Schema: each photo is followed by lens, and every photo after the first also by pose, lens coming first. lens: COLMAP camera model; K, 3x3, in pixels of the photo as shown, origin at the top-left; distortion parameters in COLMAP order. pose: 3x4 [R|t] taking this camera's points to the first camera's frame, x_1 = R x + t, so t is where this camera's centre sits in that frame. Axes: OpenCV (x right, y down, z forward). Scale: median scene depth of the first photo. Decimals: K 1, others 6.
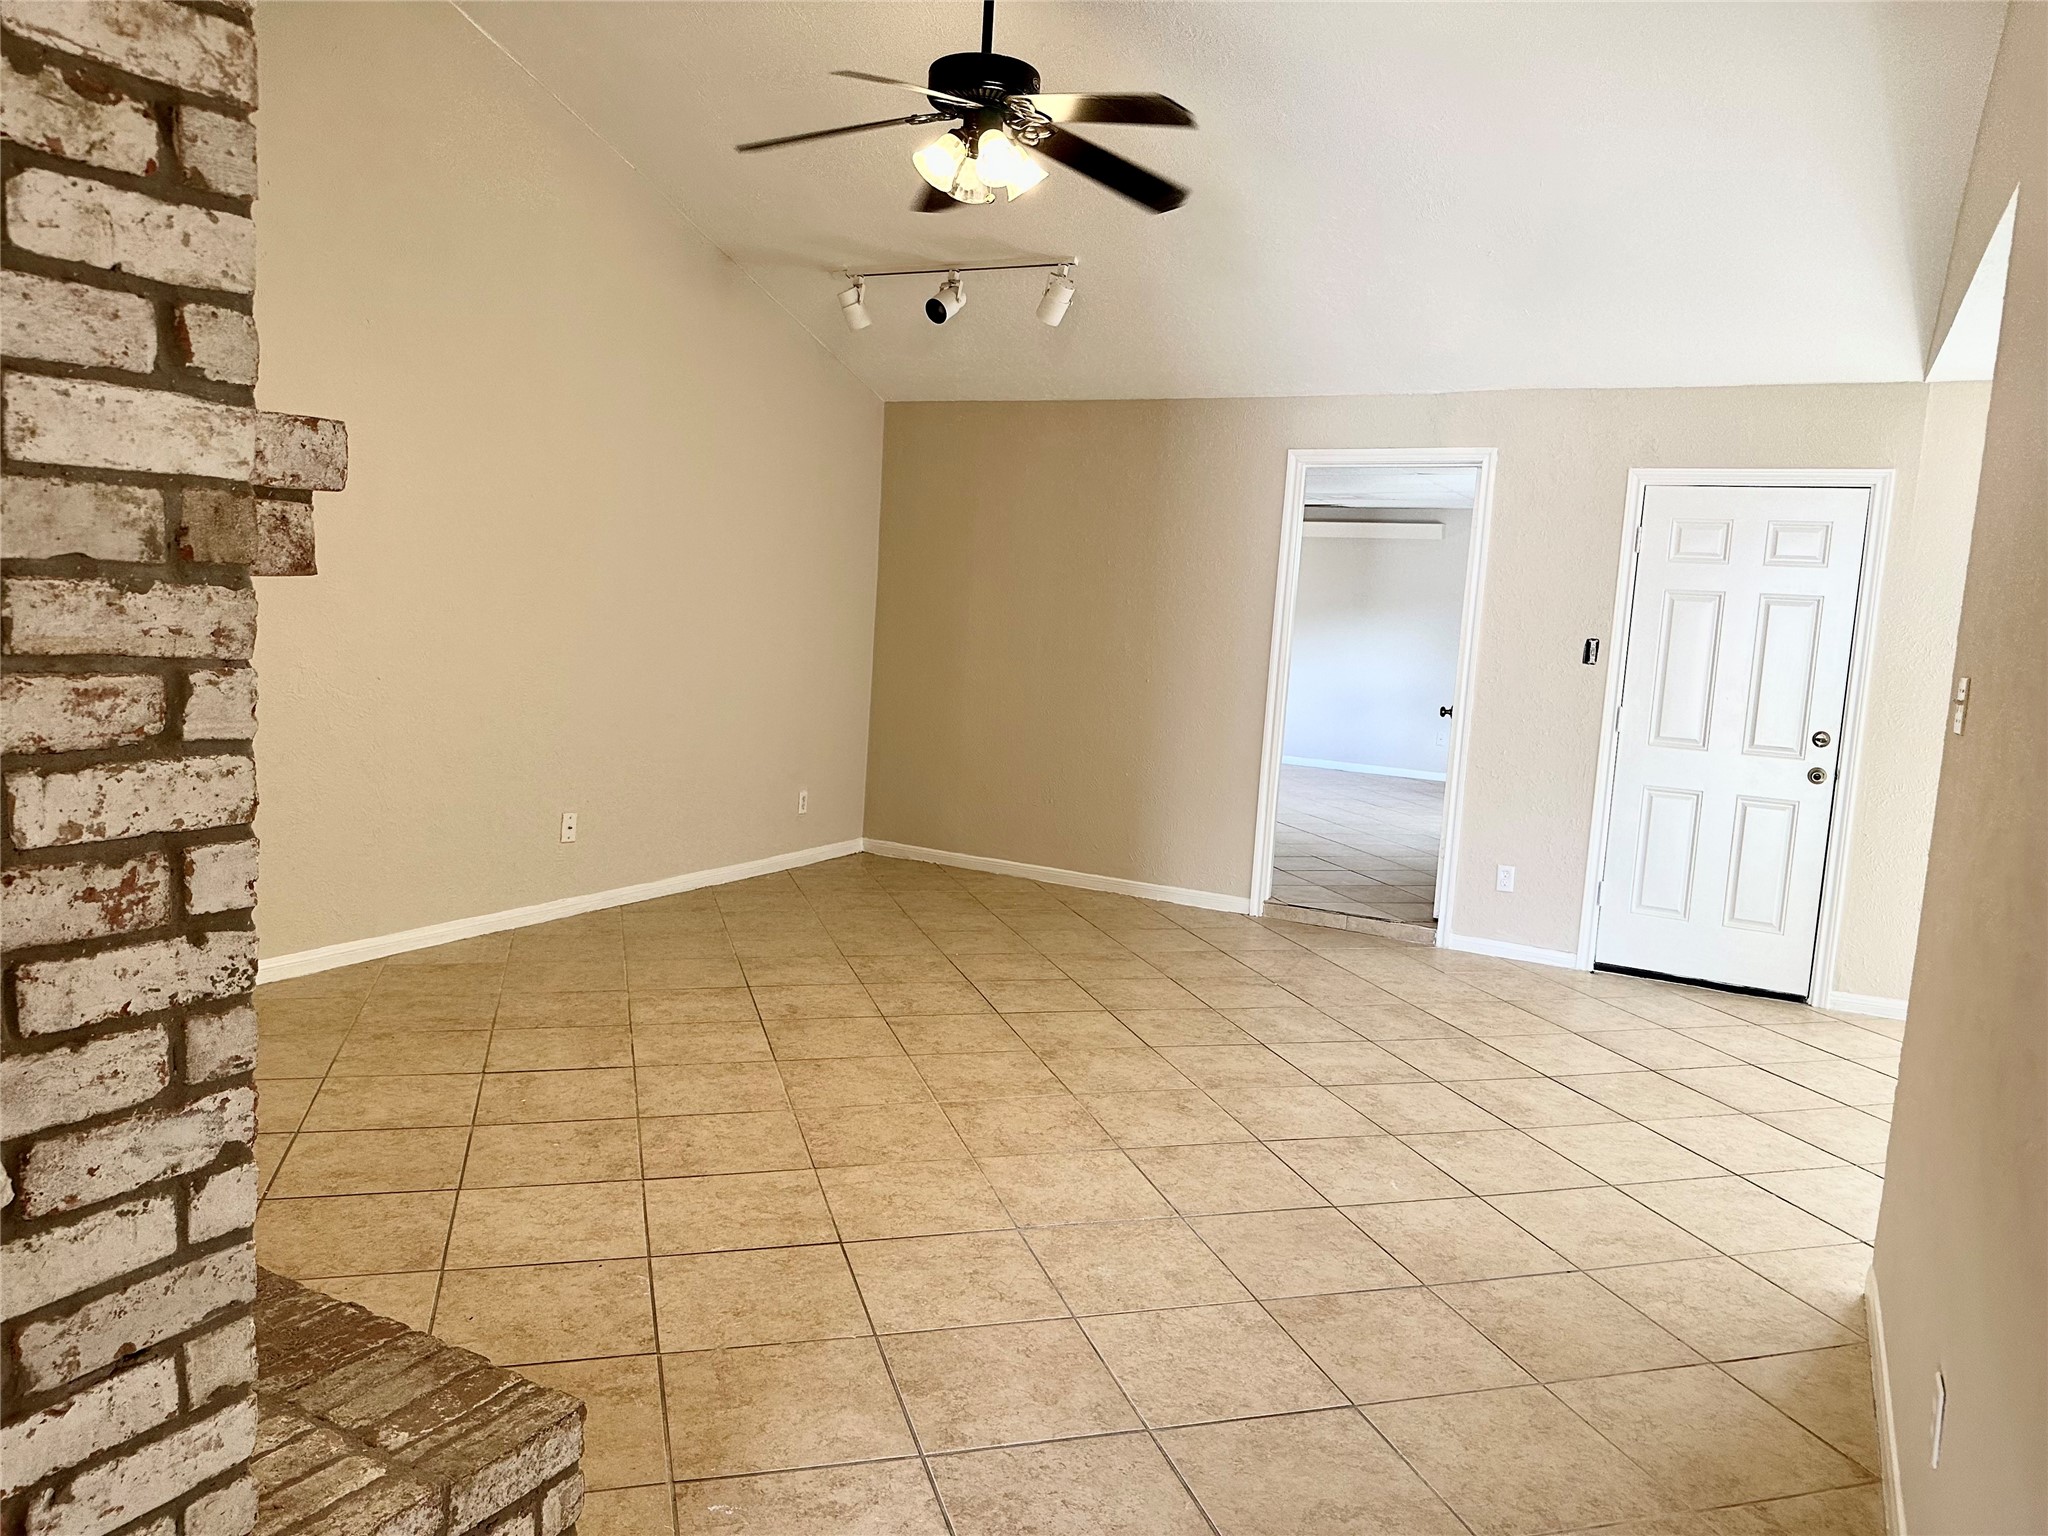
lens RADIAL K [[1431.0, 0, 1024.0], [0, 1431.0, 768.0], [0, 0, 1]] dist [0.081250, -0.107274]
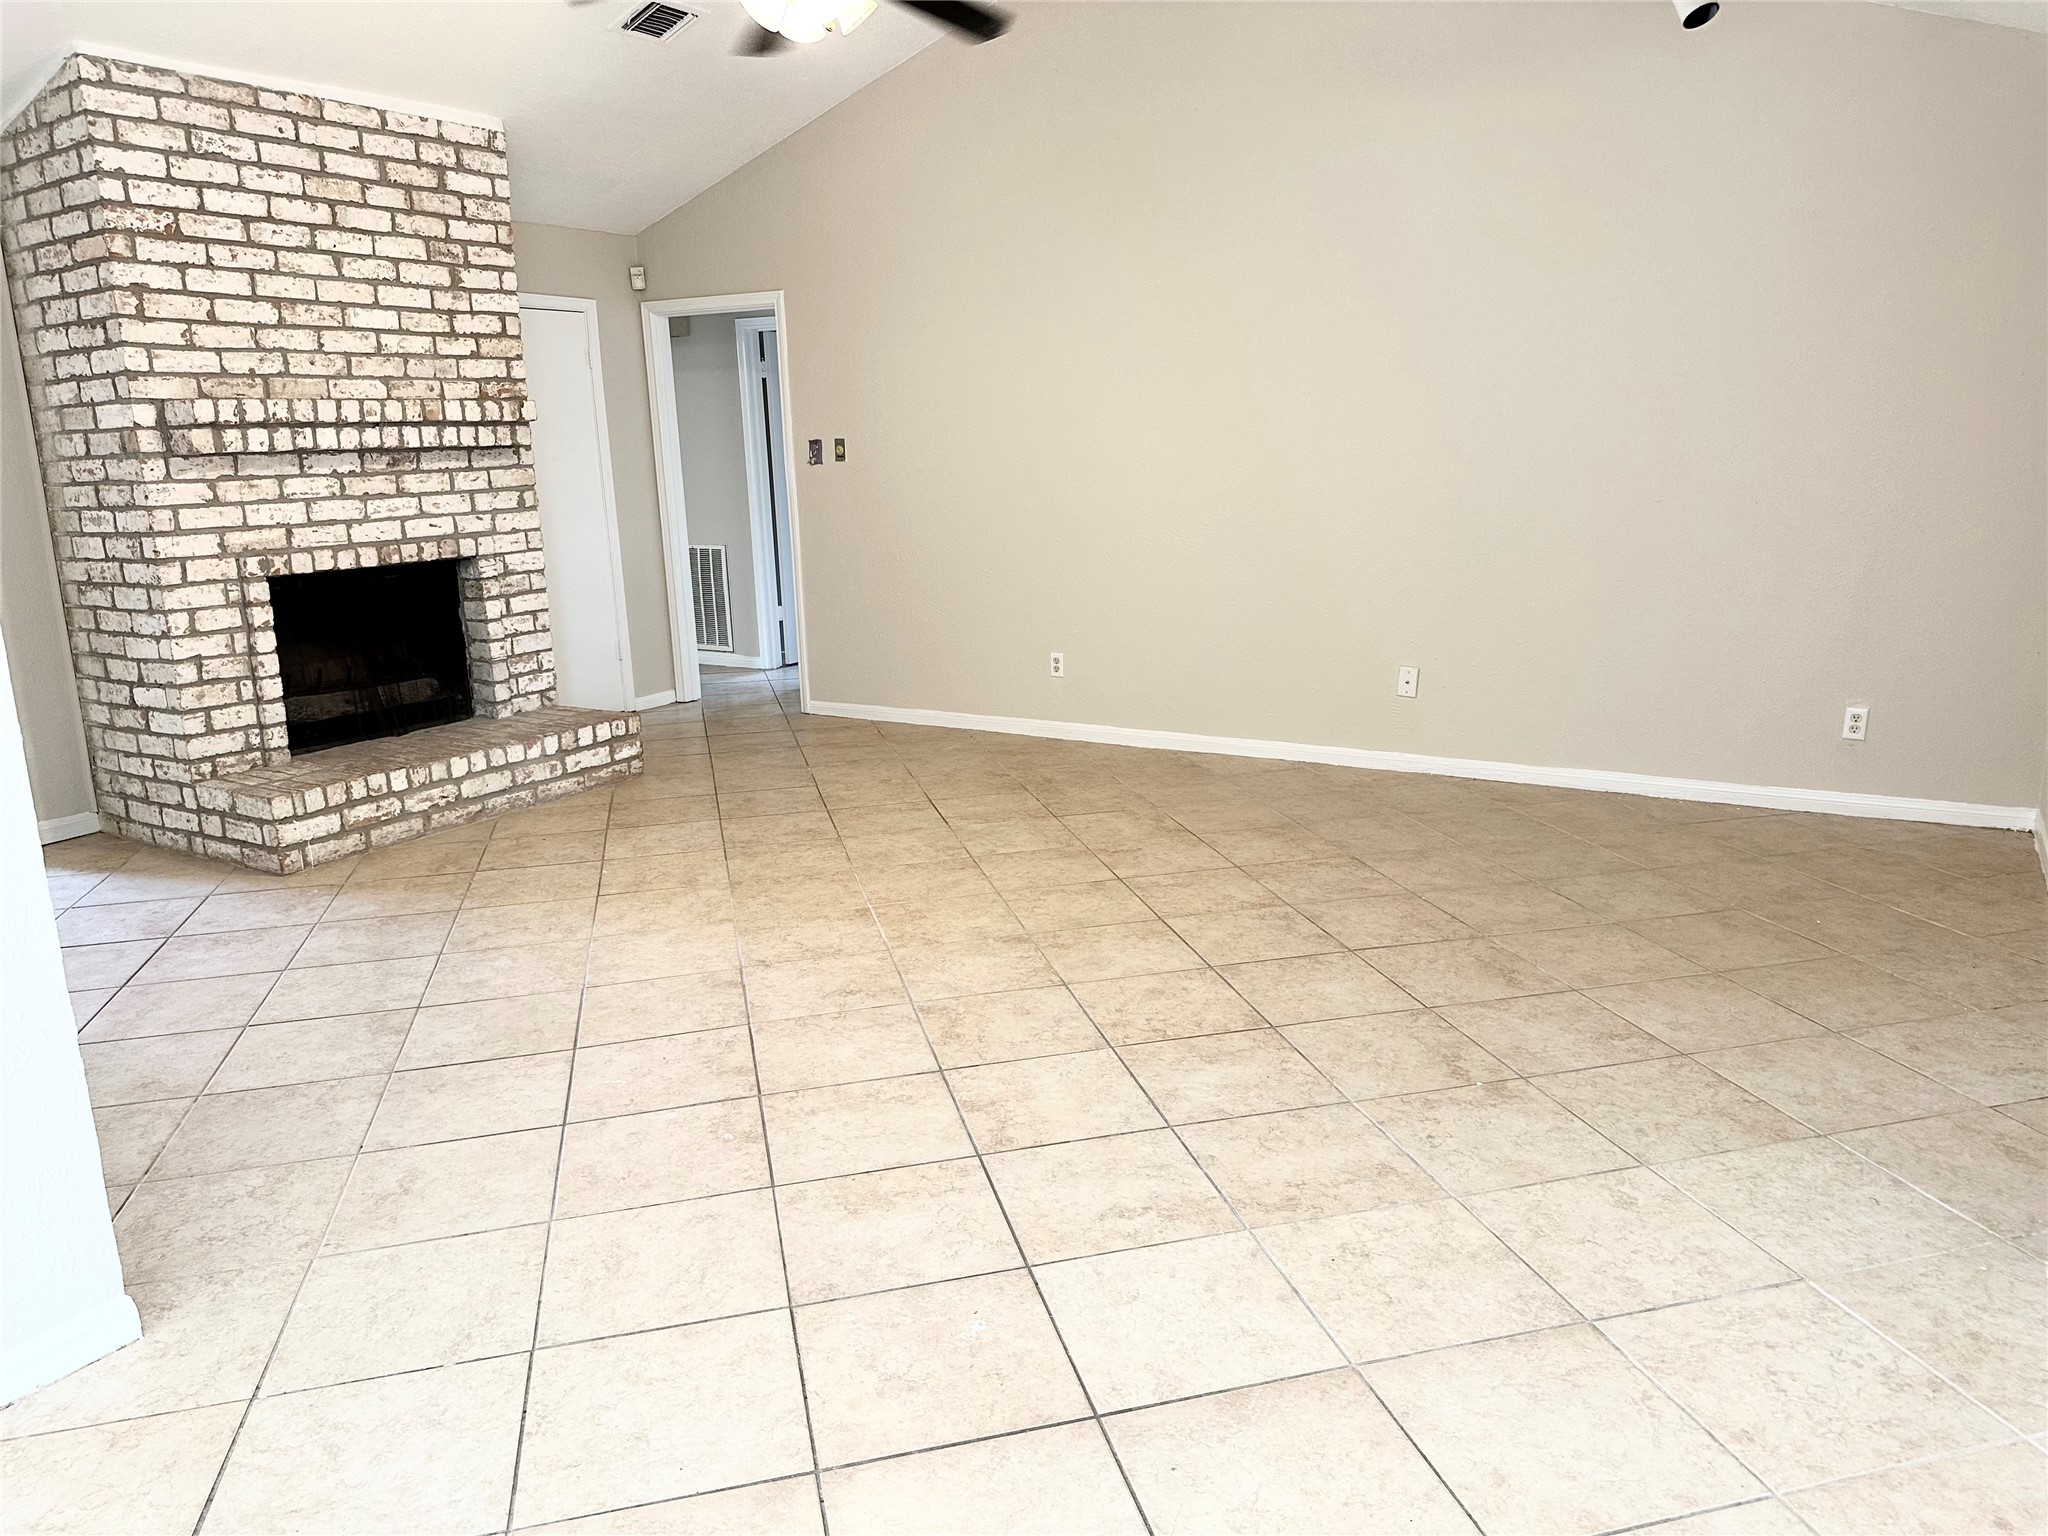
lens RADIAL K [[1431.0, 0, 1024.0], [0, 1431.0, 768.0], [0, 0, 1]] dist [0.081250, -0.107274]
pose [[-0.053823, 0.165513, -0.984738, 0.927866], [-0.090367, 0.981313, 0.169877, -0.060466], [0.994453, 0.098131, -0.037860, 1.089243]]
